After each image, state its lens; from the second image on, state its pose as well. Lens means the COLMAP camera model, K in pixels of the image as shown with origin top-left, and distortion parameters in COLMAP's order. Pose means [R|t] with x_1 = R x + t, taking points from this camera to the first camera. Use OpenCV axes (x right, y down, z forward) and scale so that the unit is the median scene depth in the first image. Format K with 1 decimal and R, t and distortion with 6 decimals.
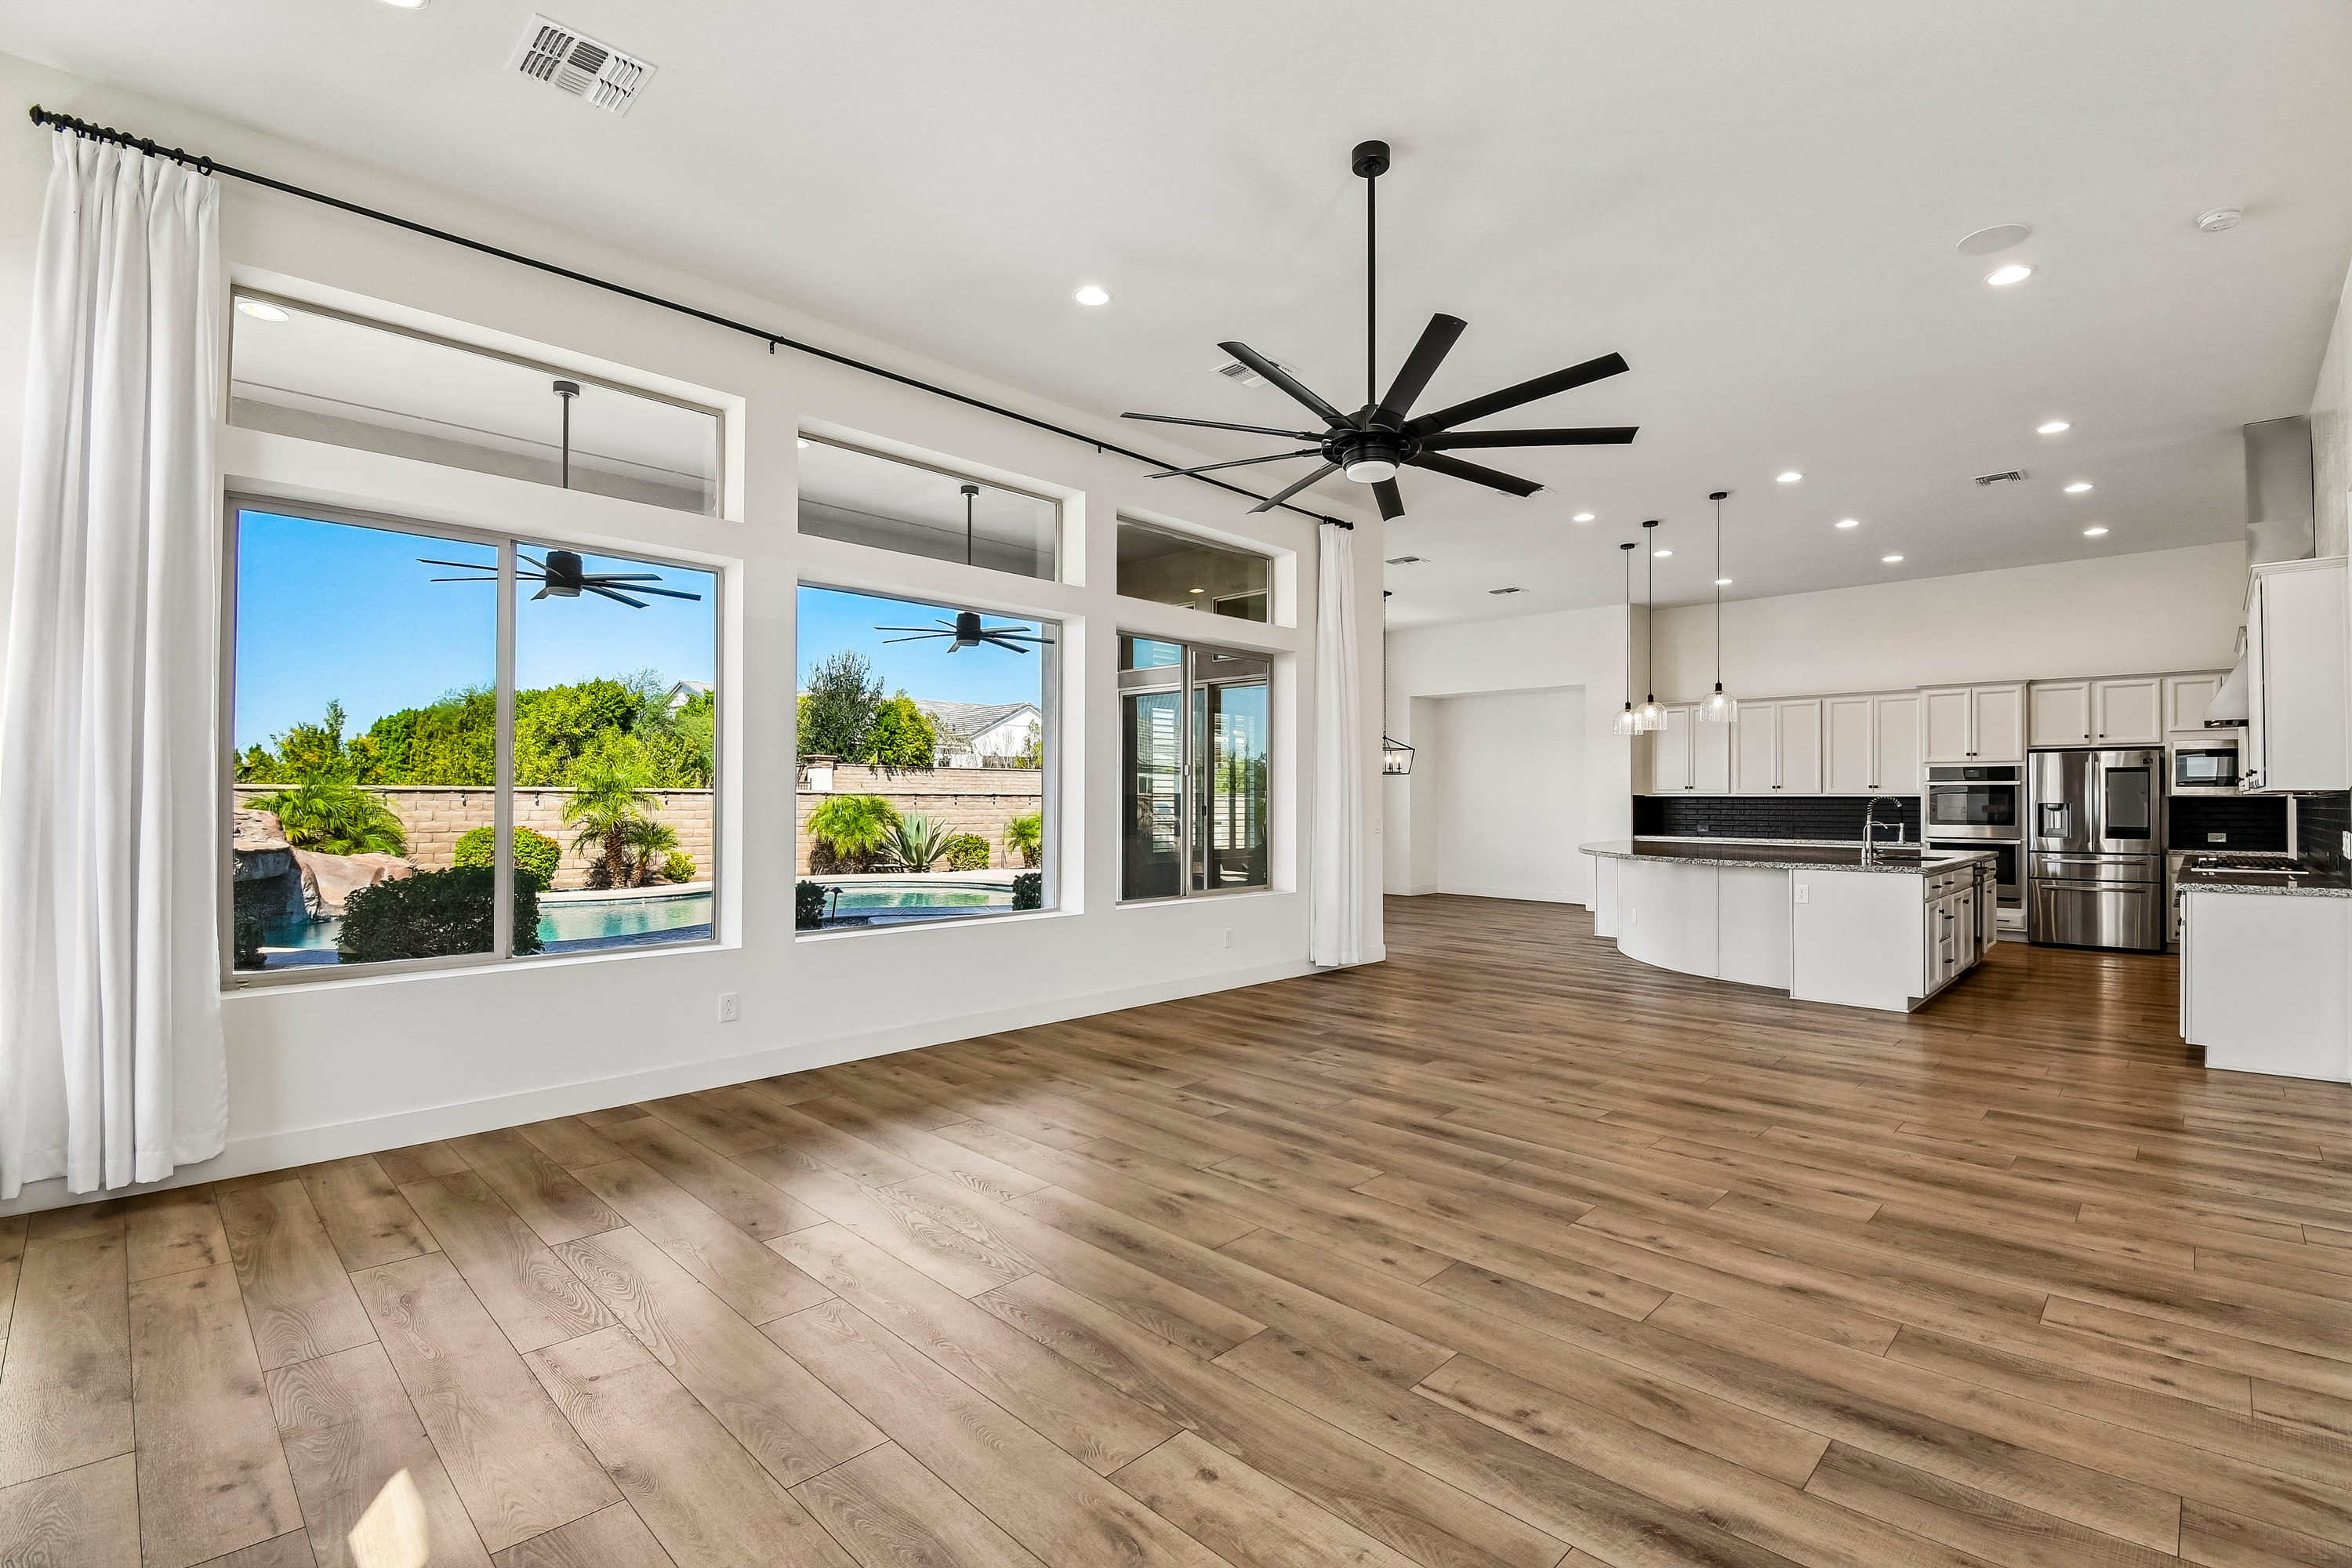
lens RADIAL K [[1048.5, 0, 1157.9], [0, 1048.5, 782.5], [0, 0, 1]] dist [0.002427, -0.005957]
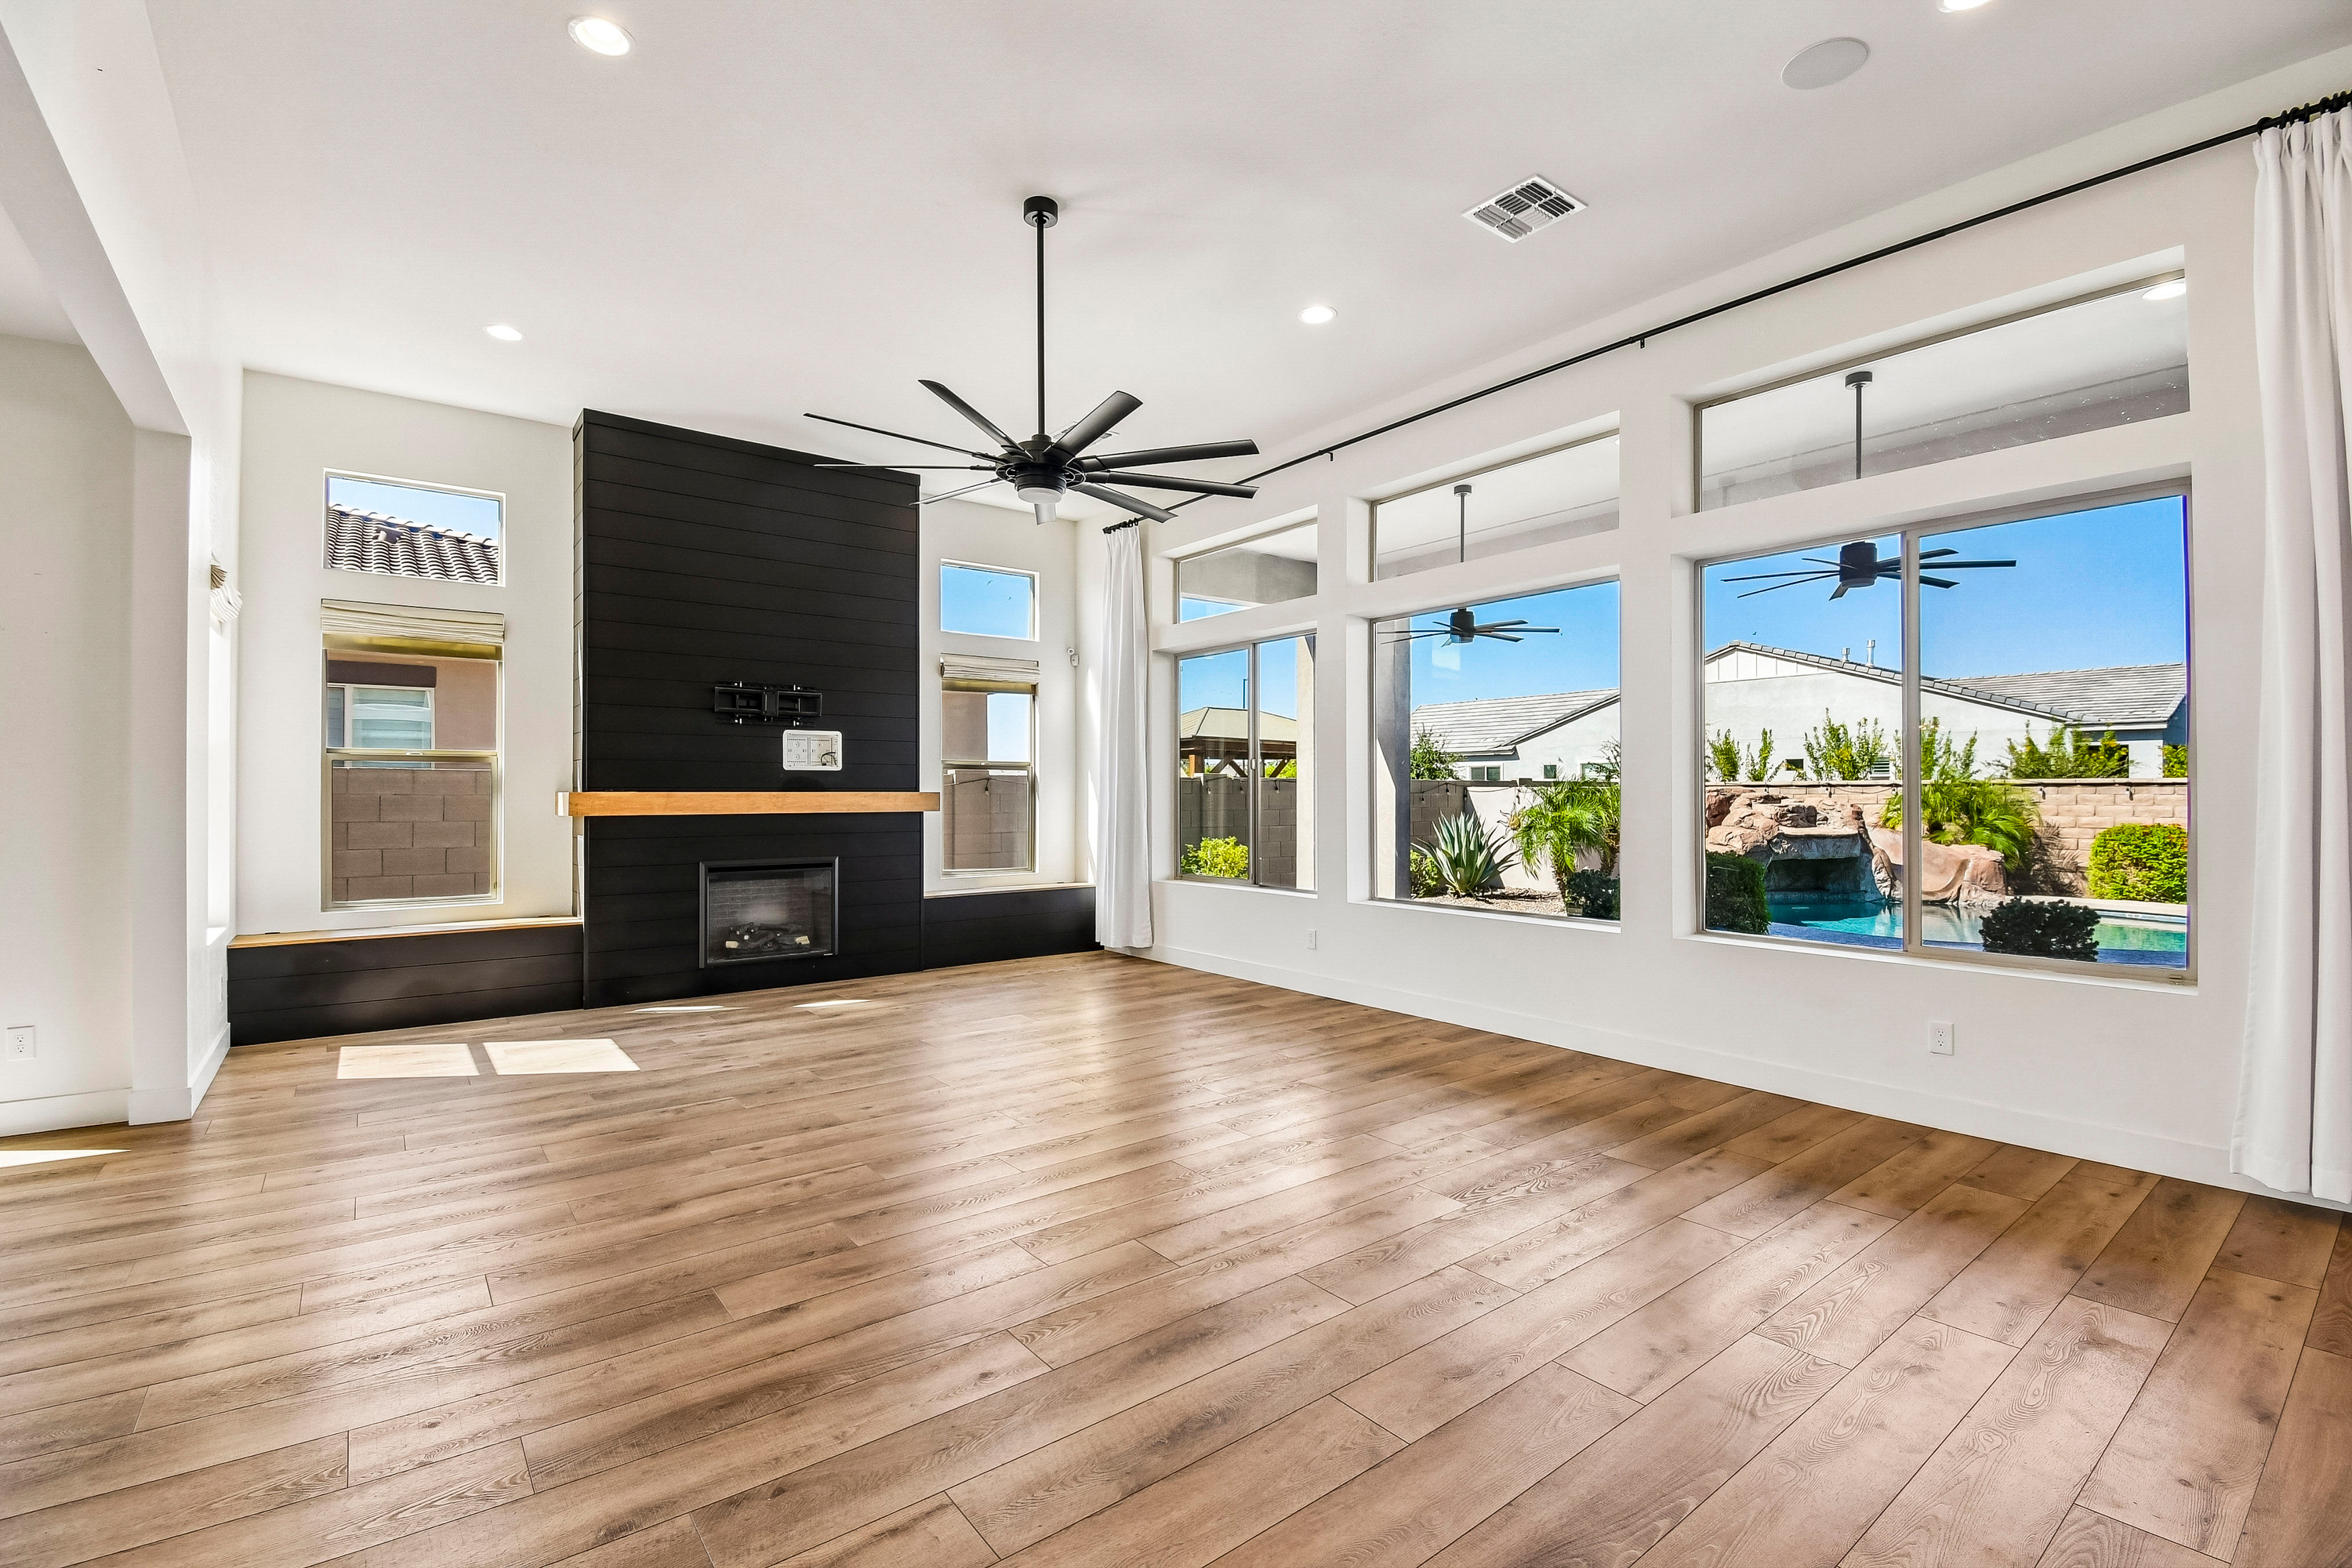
lens RADIAL K [[1048.5, 0, 1220.5], [0, 1048.5, 799.9], [0, 0, 1]] dist [0.002427, -0.005957]
pose [[-0.105587, 0.002713, -0.994406, 0.972740], [0.018738, 0.999824, 0.000738, 0.021680], [0.994233, -0.018556, -0.105619, 0.992537]]
